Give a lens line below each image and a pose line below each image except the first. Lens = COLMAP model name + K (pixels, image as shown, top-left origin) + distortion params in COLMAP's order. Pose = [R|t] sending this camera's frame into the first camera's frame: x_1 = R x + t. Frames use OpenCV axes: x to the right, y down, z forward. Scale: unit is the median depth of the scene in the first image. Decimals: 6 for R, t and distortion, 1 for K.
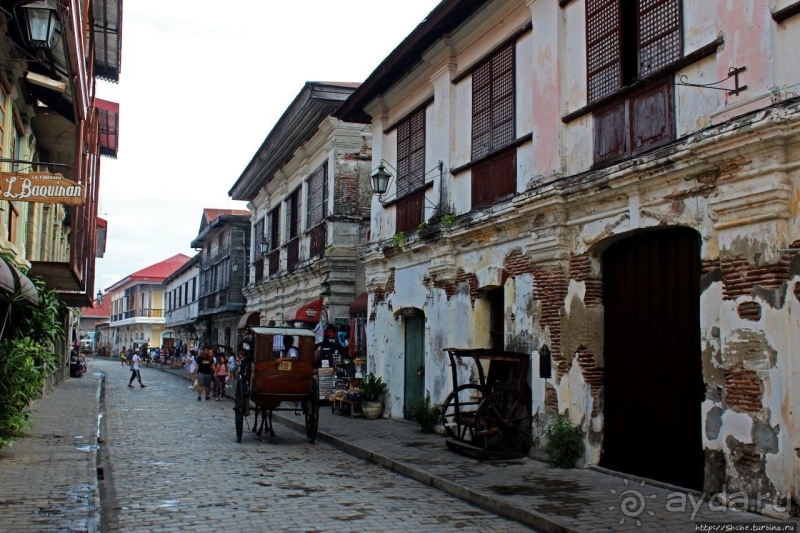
lens RADIAL K [[868.3, 0, 399.5], [0, 868.3, 268.0], [0, 0, 1]] dist [-0.014914, 0.000000]
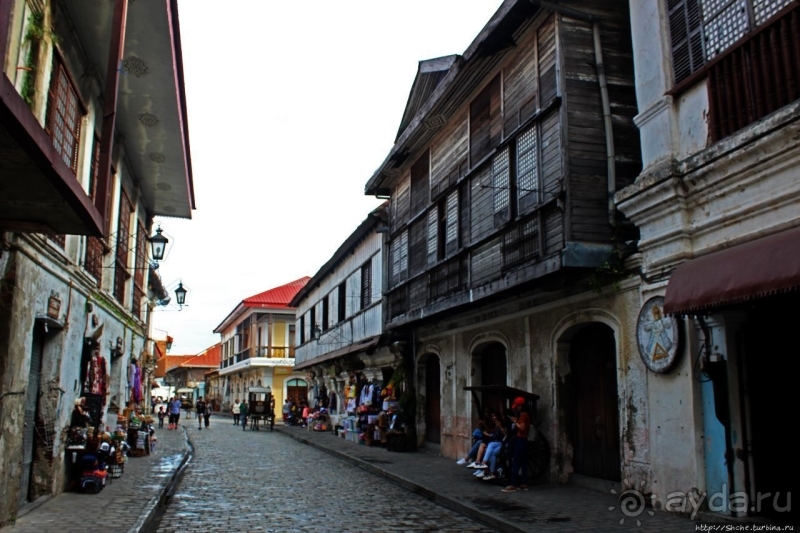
lens RADIAL K [[714.0, 0, 400.7], [0, 714.0, 263.9], [0, 0, 1]] dist [-0.079990, -0.000736]
pose [[0.996469, -0.028170, -0.079096, -0.126606], [0.020506, 0.995162, -0.096088, 0.037446], [0.081420, 0.094127, 0.992225, 0.401293]]
